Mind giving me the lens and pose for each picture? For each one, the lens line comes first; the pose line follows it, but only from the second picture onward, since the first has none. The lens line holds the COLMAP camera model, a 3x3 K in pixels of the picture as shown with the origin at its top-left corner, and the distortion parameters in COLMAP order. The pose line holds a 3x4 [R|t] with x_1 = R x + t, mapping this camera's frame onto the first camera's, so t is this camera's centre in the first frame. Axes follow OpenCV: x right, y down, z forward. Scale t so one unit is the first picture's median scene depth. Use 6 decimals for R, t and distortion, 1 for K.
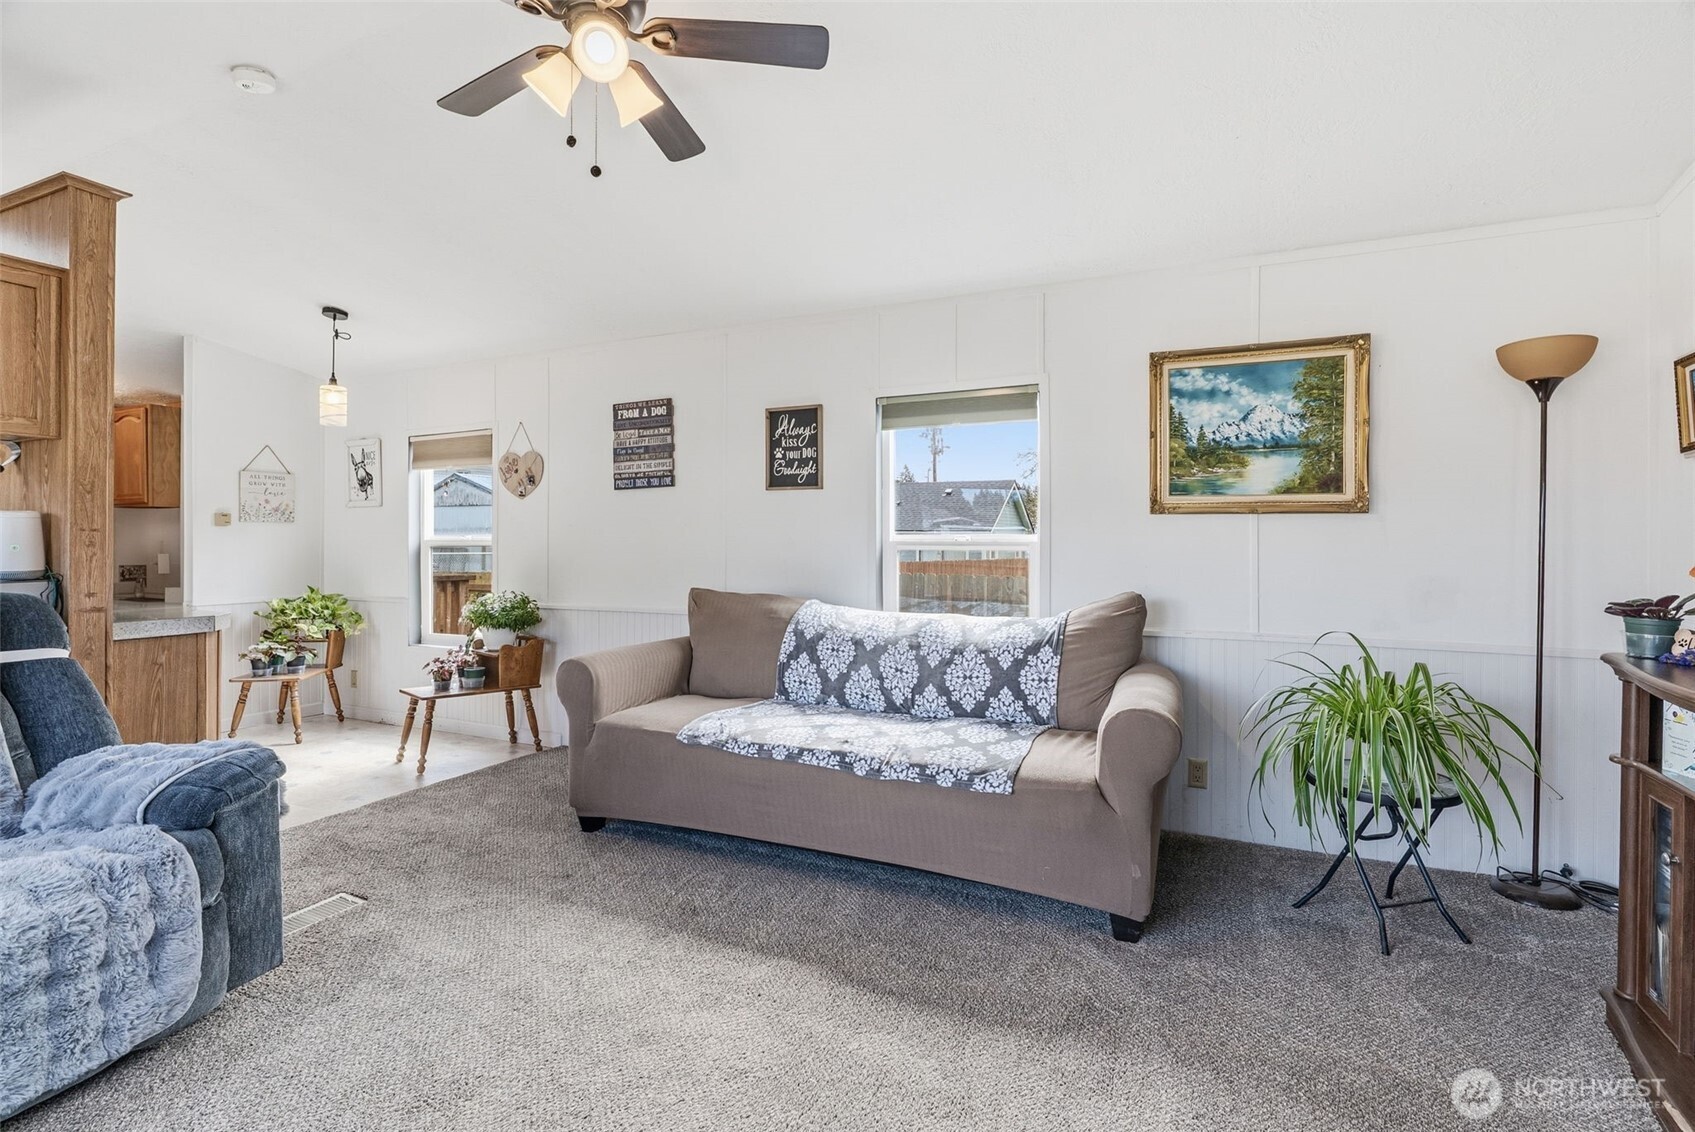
lens RADIAL K [[787.0, 0, 848.9], [0, 787.0, 538.7], [0, 0, 1]] dist [-0.019936, 0.007949]
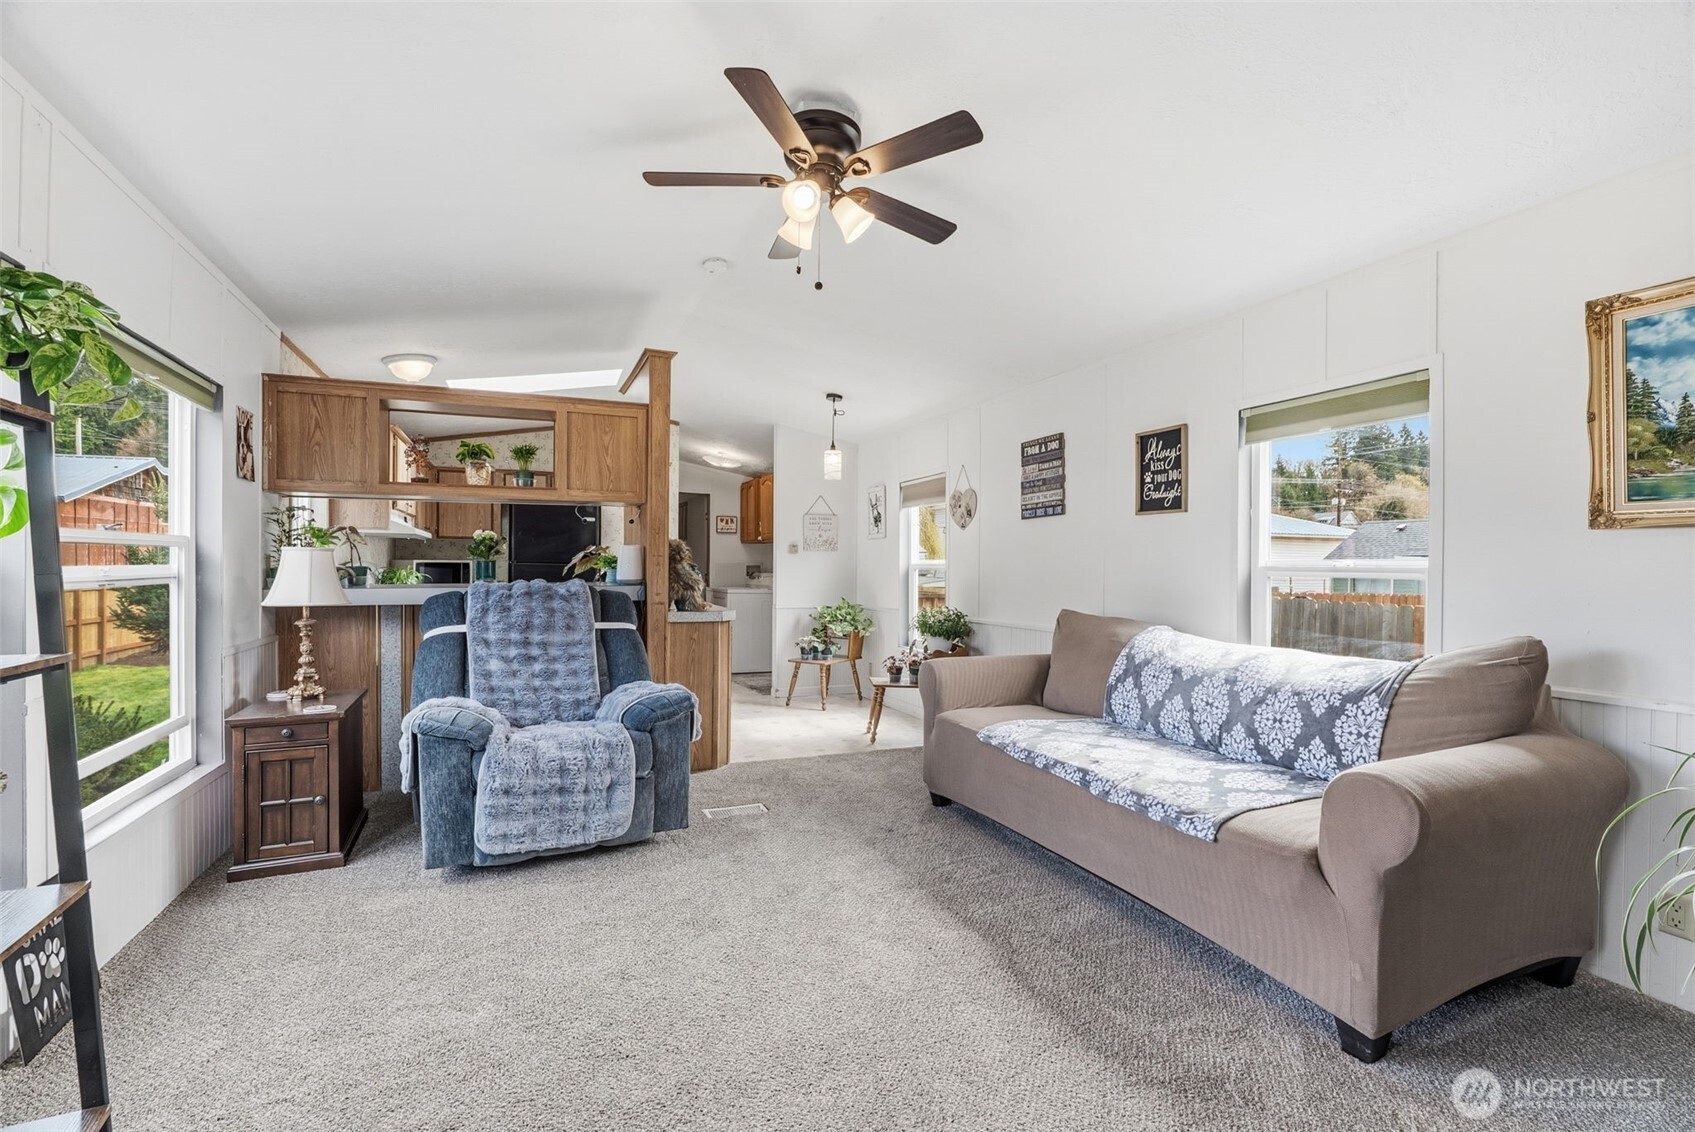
lens RADIAL K [[767.1, 0, 851.2], [0, 767.1, 566.3], [0, 0, 1]] dist [-0.008498, 0.001211]
pose [[0.736538, 0.005783, -0.676372, 0.344139], [-0.005040, 0.999983, 0.003062, 0.002878], [0.676378, 0.001153, 0.736554, 0.041586]]
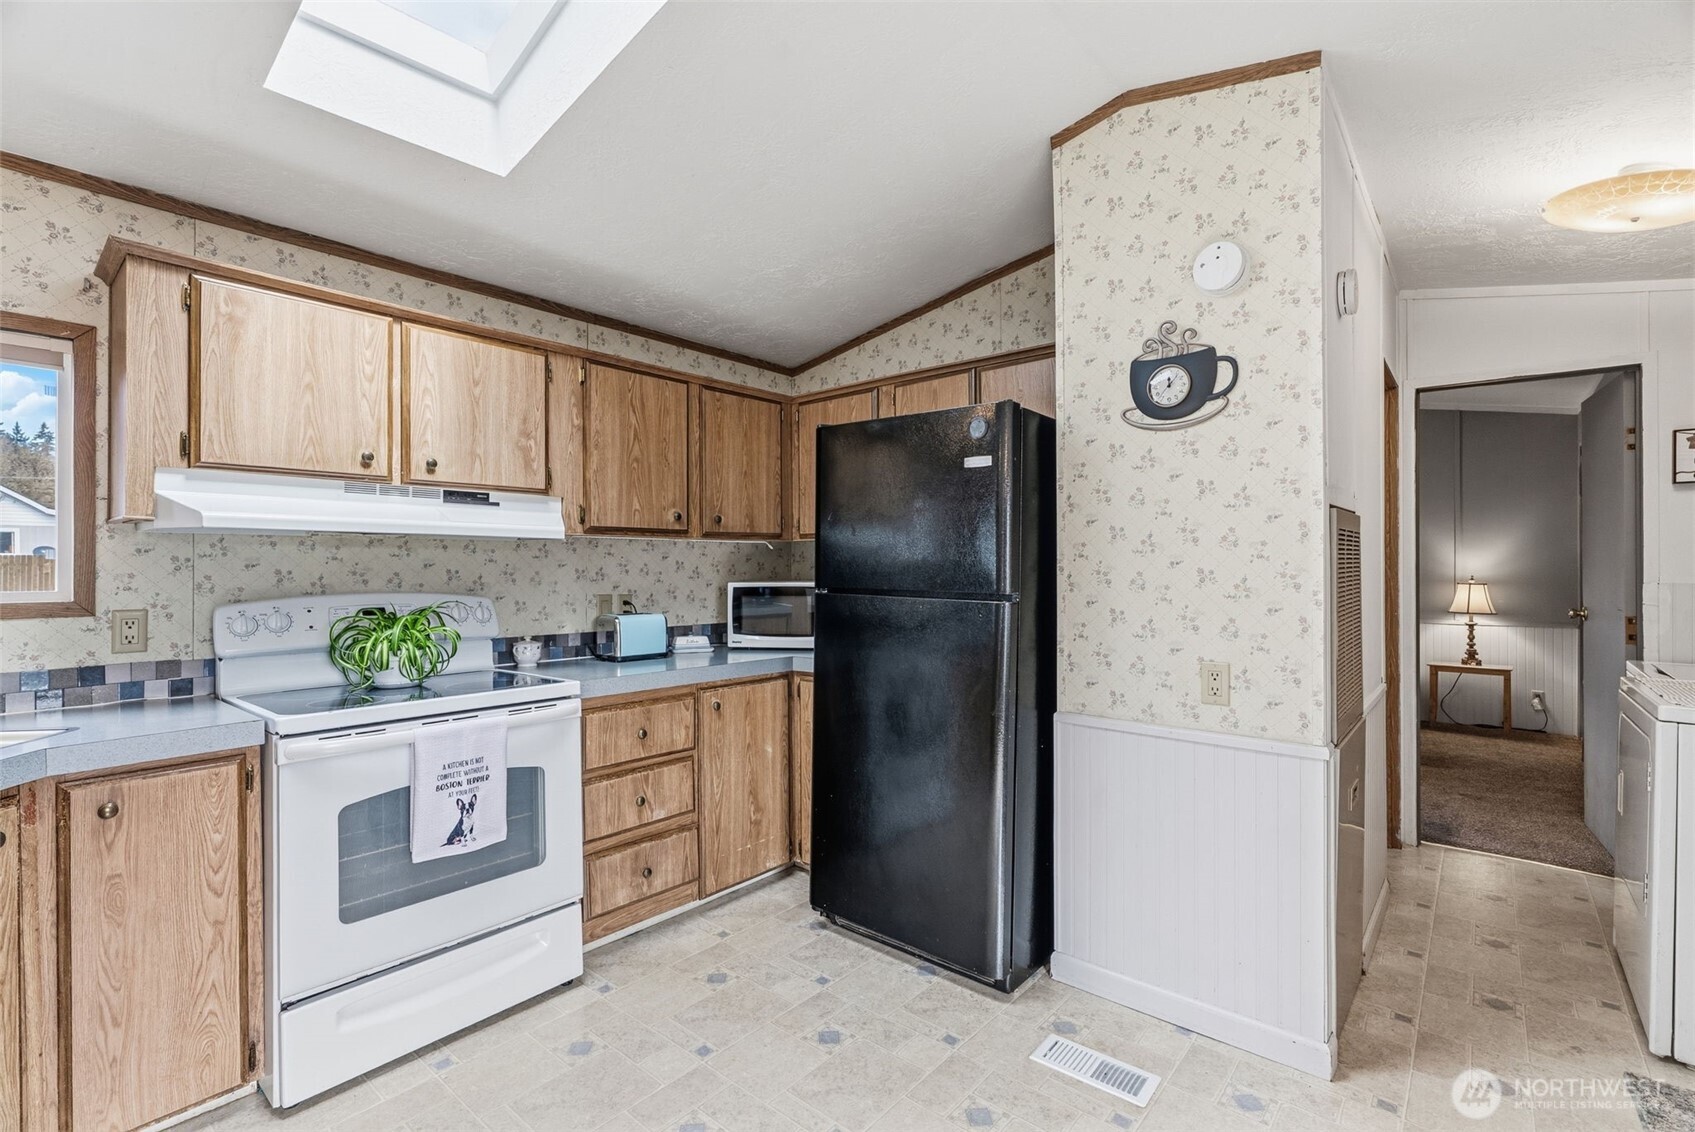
lens RADIAL K [[763.0, 0, 848.7], [0, 763.0, 562.6], [0, 0, 1]] dist [-0.005563, 0.000562]
pose [[-0.274046, -0.003997, -0.961708, -0.889422], [0.003157, 0.999982, -0.005055, -0.021675], [0.961711, -0.004421, -0.274028, 1.161131]]
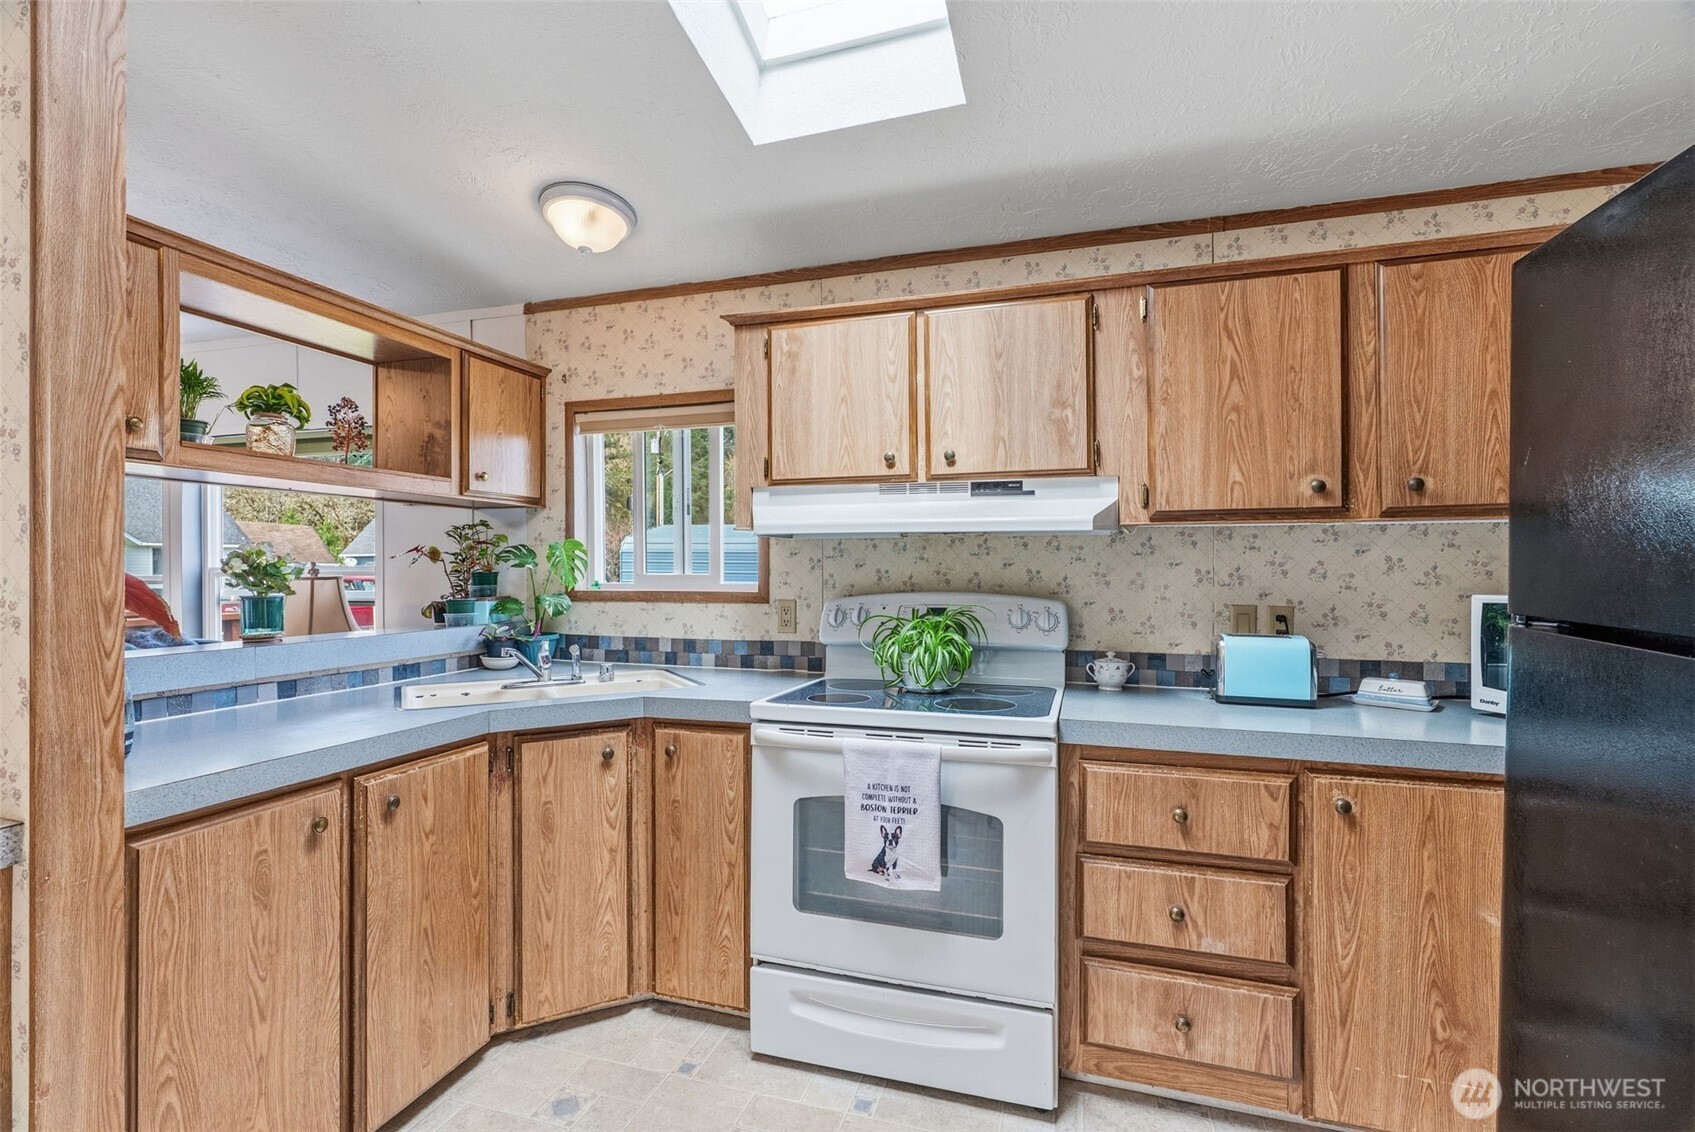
lens RADIAL K [[767.1, 0, 851.2], [0, 767.1, 566.3], [0, 0, 1]] dist [-0.008498, 0.001211]
pose [[-0.991406, 0.003791, -0.130768, -1.282262], [0.003693, 0.999993, 0.000995, -0.024046], [0.130771, 0.000503, -0.991412, 1.235042]]
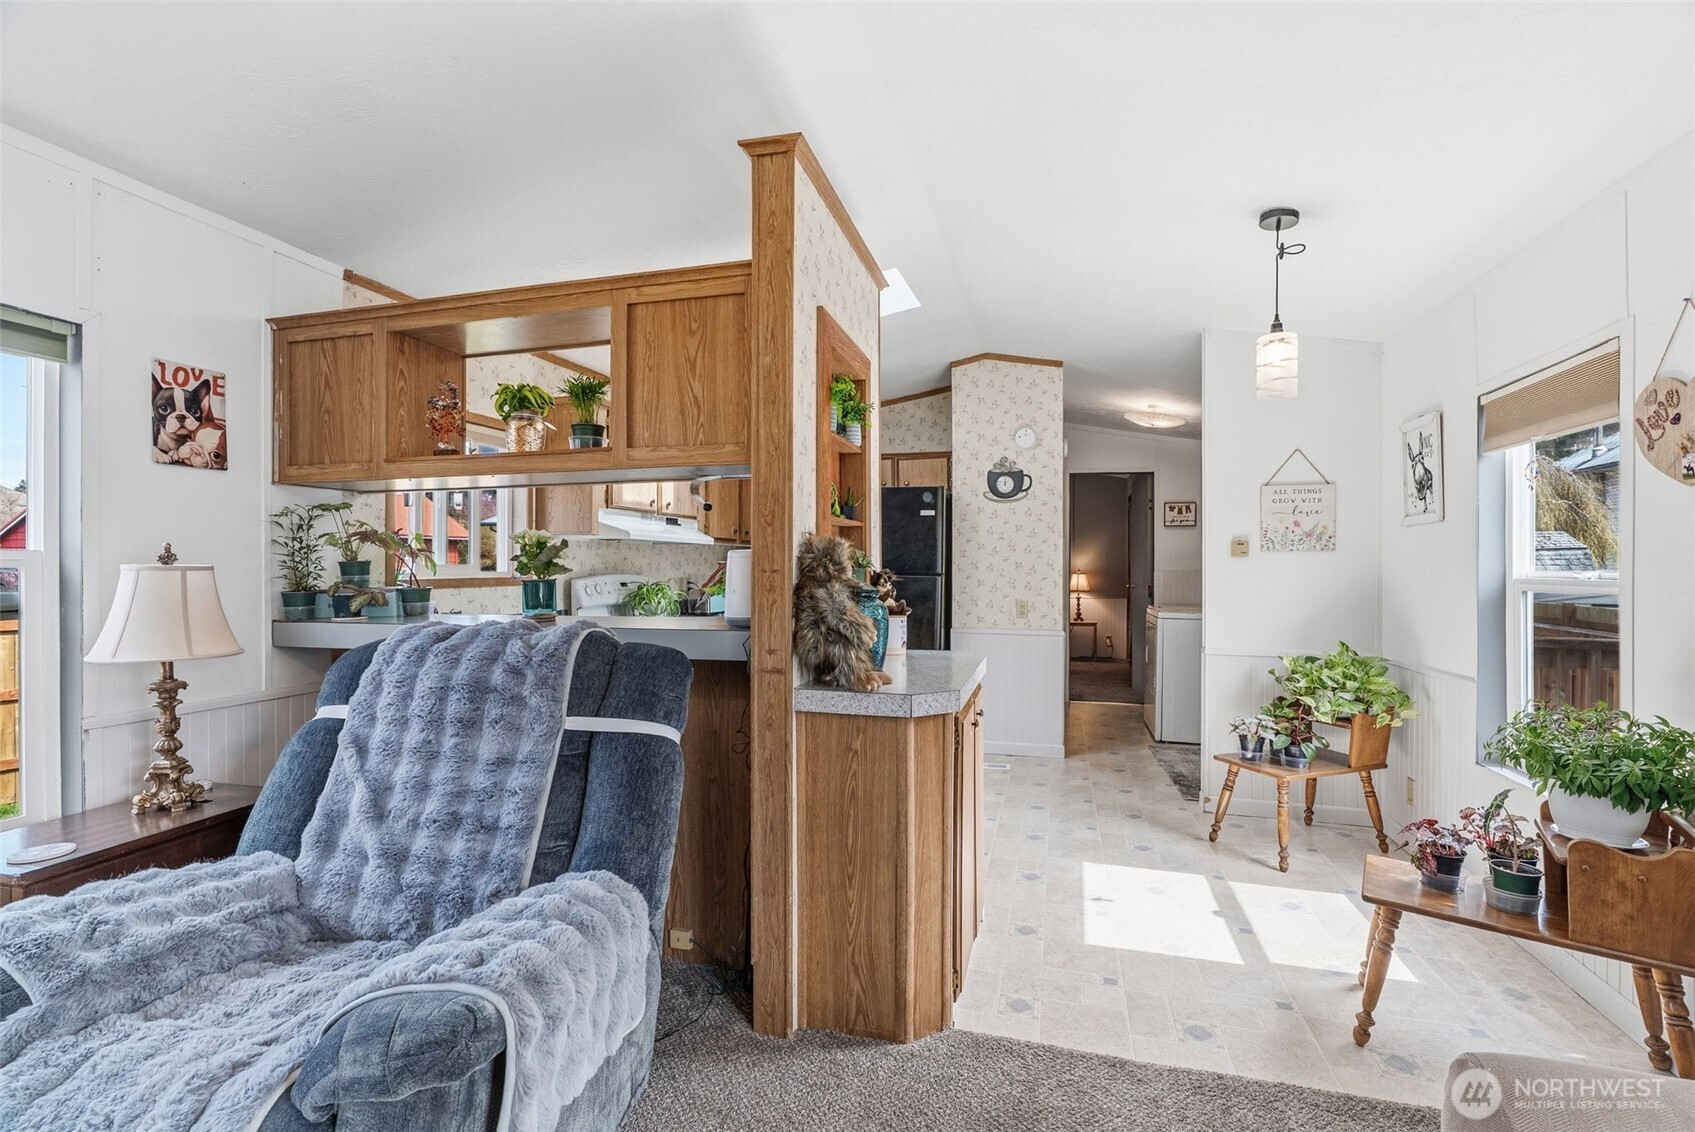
lens RADIAL K [[767.1, 0, 851.2], [0, 767.1, 566.3], [0, 0, 1]] dist [-0.008498, 0.001211]
pose [[0.154582, 0.001629, -0.987979, -0.130799], [0.001063, 0.999998, 0.001815, -0.013355], [0.987979, -0.001330, 0.154580, 0.713159]]
